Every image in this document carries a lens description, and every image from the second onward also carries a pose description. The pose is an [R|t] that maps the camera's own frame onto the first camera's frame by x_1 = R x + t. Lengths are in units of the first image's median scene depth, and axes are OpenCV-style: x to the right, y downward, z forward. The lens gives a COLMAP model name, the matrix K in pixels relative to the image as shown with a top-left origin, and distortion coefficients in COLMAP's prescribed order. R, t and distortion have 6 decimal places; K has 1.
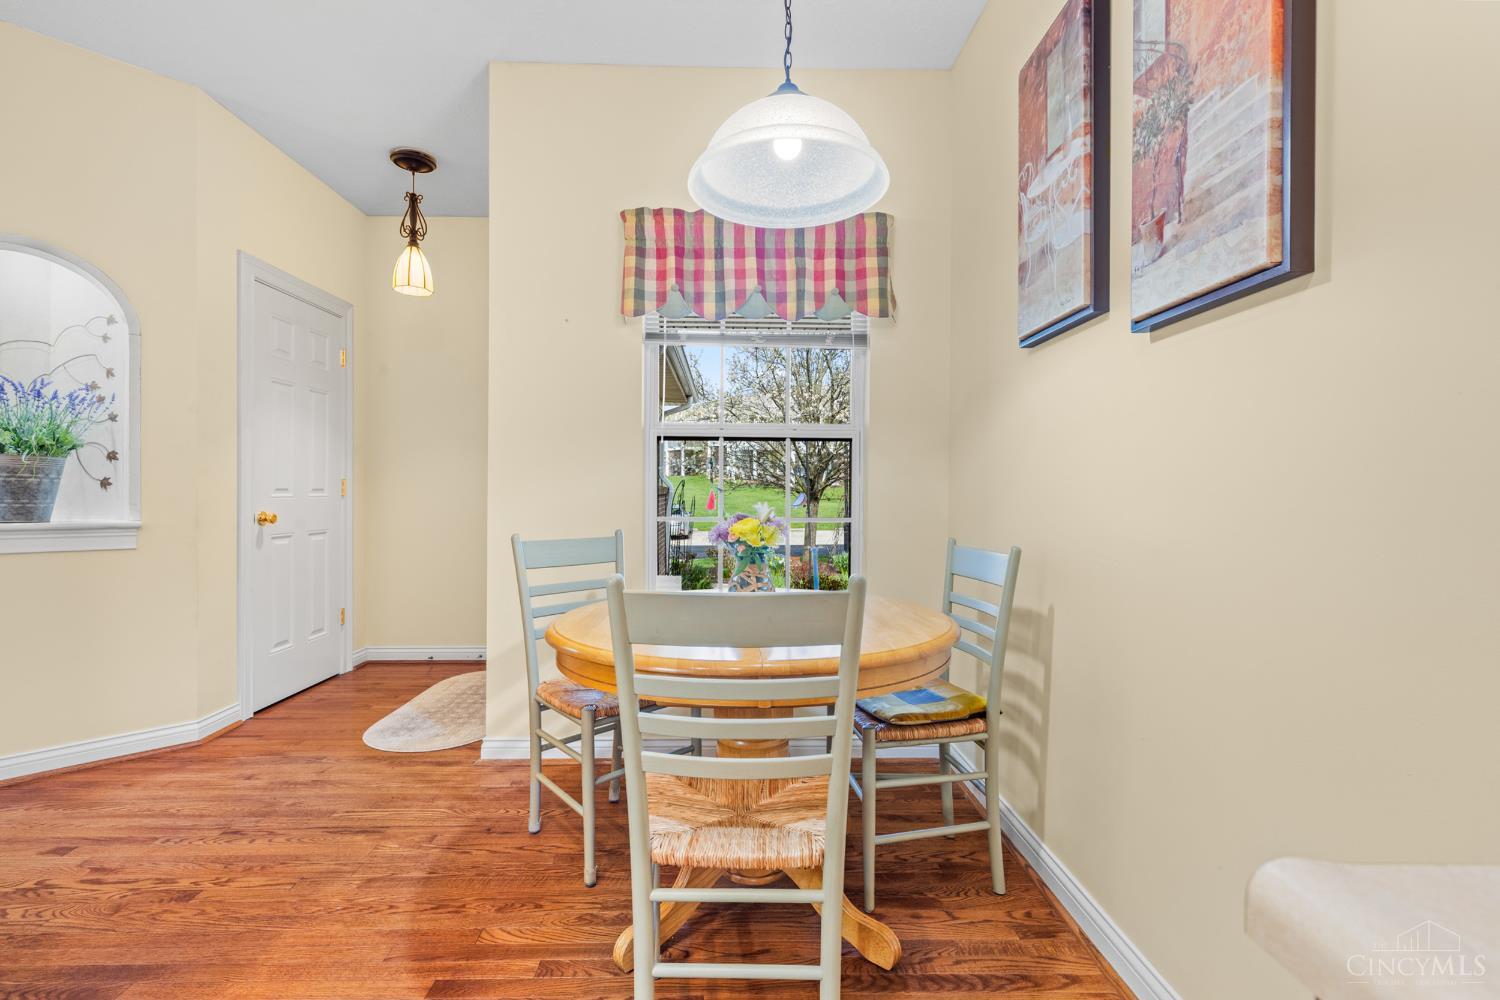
lens RADIAL K [[672.0, 0, 744.8], [0, 672.0, 495.3], [0, 0, 1]] dist [0.002621, -0.000612]
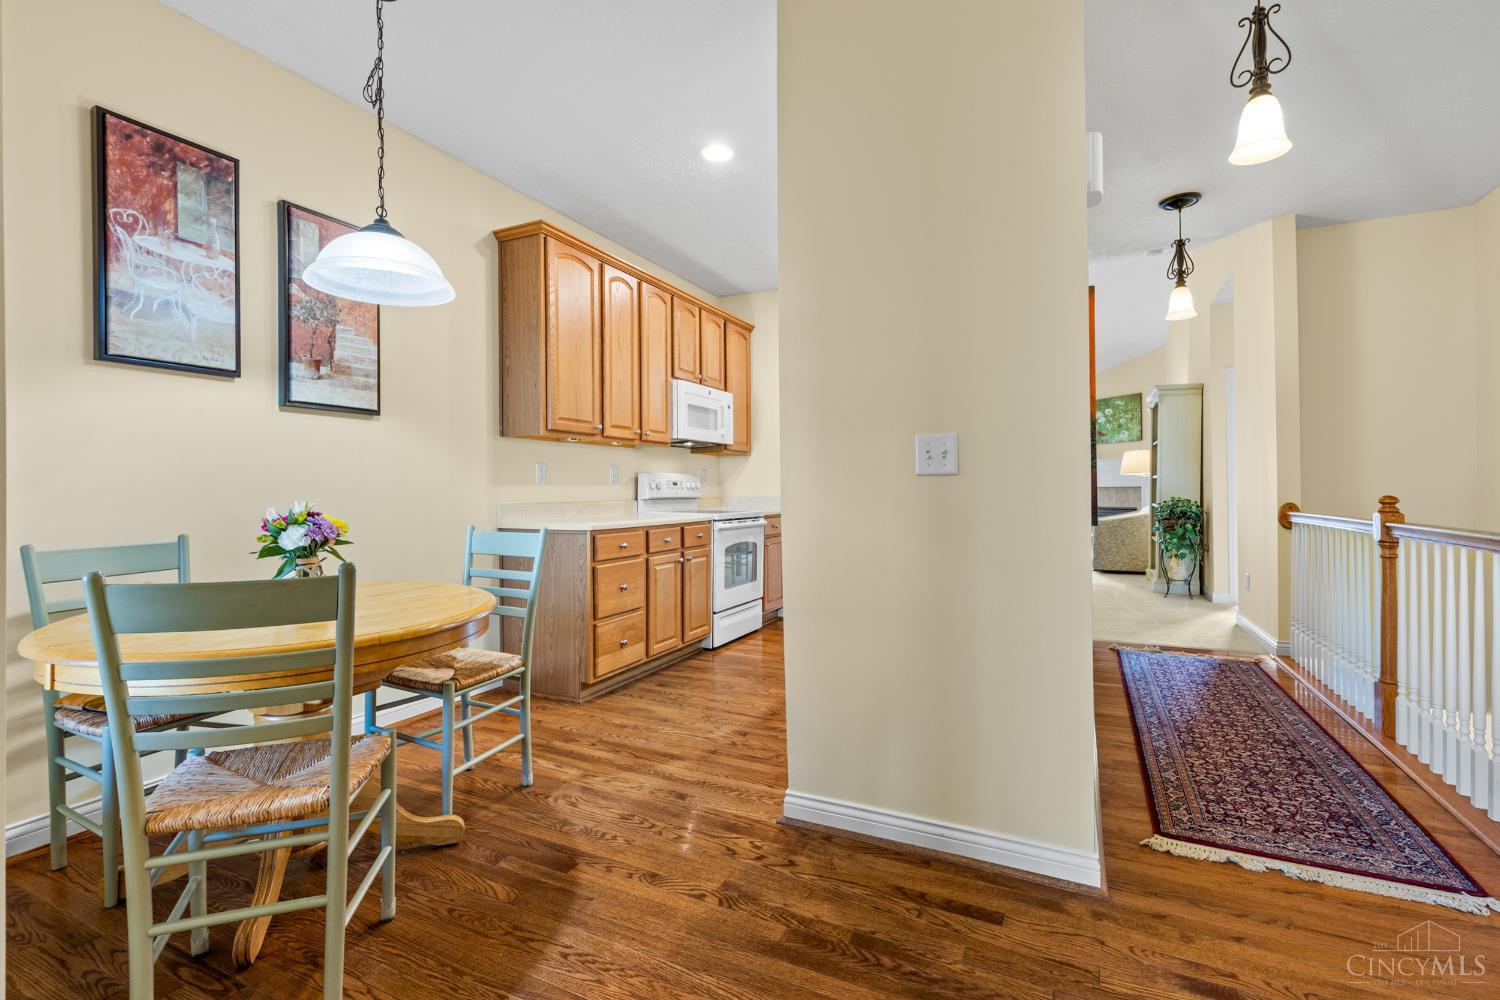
lens RADIAL K [[675.6, 0, 746.4], [0, 675.6, 486.2], [0, 0, 1]] dist [0.000258, 0.000680]
pose [[-0.886761, 0.002450, 0.462222, -0.781758], [0.004404, 0.999985, 0.003150, -0.010004], [-0.462207, 0.004829, -0.886759, 1.138332]]
